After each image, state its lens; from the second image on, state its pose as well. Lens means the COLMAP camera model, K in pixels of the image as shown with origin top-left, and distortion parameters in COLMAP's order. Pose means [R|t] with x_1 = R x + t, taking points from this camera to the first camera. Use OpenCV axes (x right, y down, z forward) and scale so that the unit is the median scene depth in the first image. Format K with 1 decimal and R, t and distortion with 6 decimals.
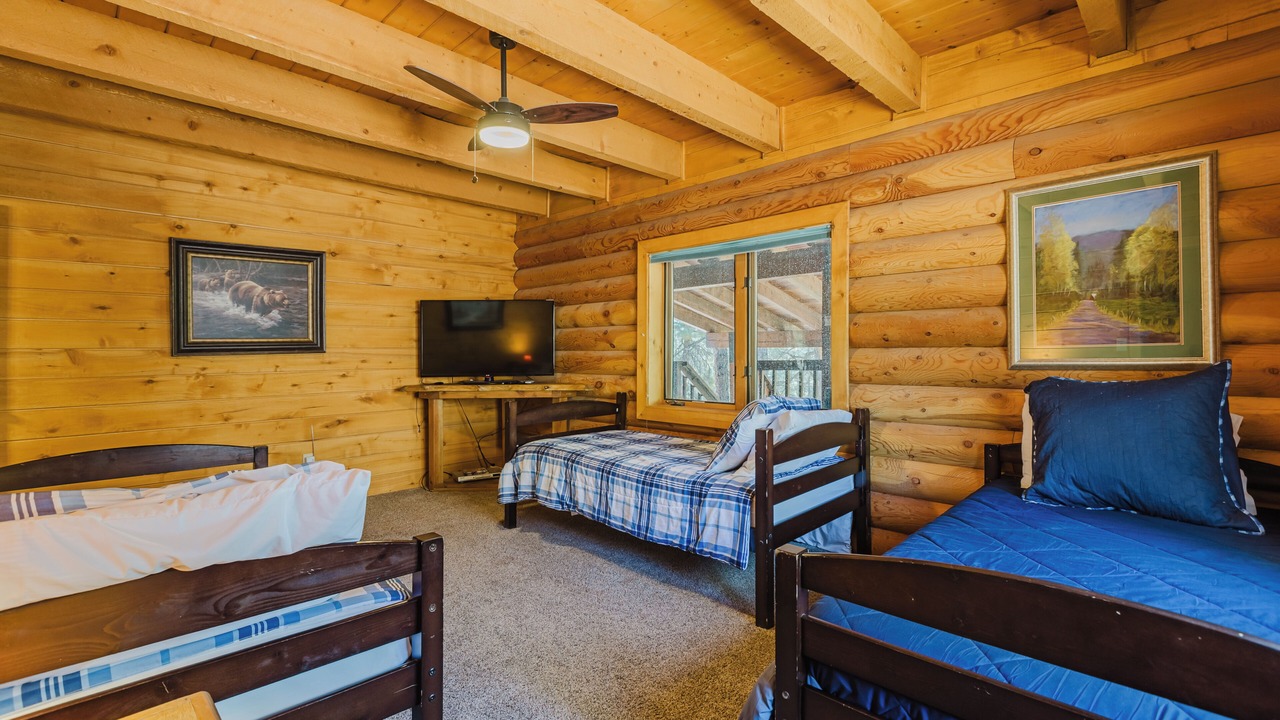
lens RADIAL K [[575.7, 0, 640.1], [0, 575.7, 354.8], [0, 0, 1]] dist [0.000287, 0.000013]
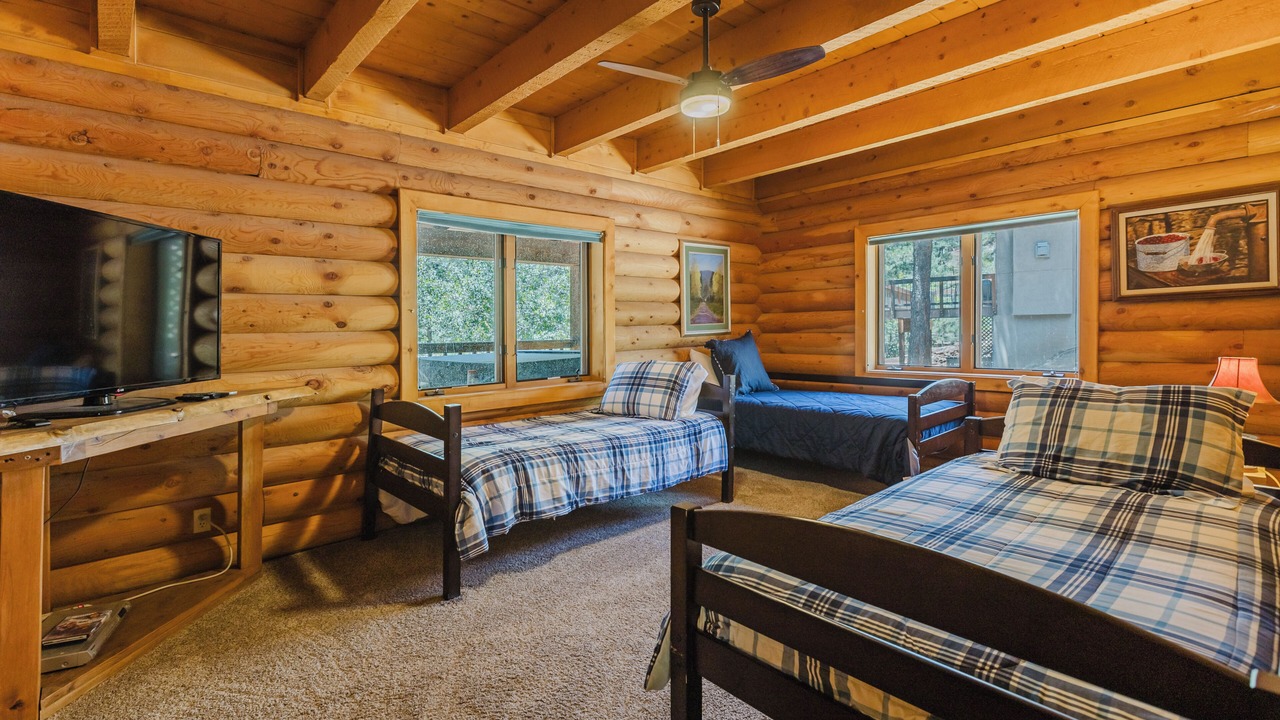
lens RADIAL K [[575.7, 0, 639.6], [0, 575.7, 357.1], [0, 0, 1]] dist [0.000287, 0.000013]
pose [[0.054311, -0.042311, 0.997627, -1.034496], [0.030970, 0.998693, 0.040670, 0.006878], [-0.998044, 0.028688, 0.055550, 0.887876]]
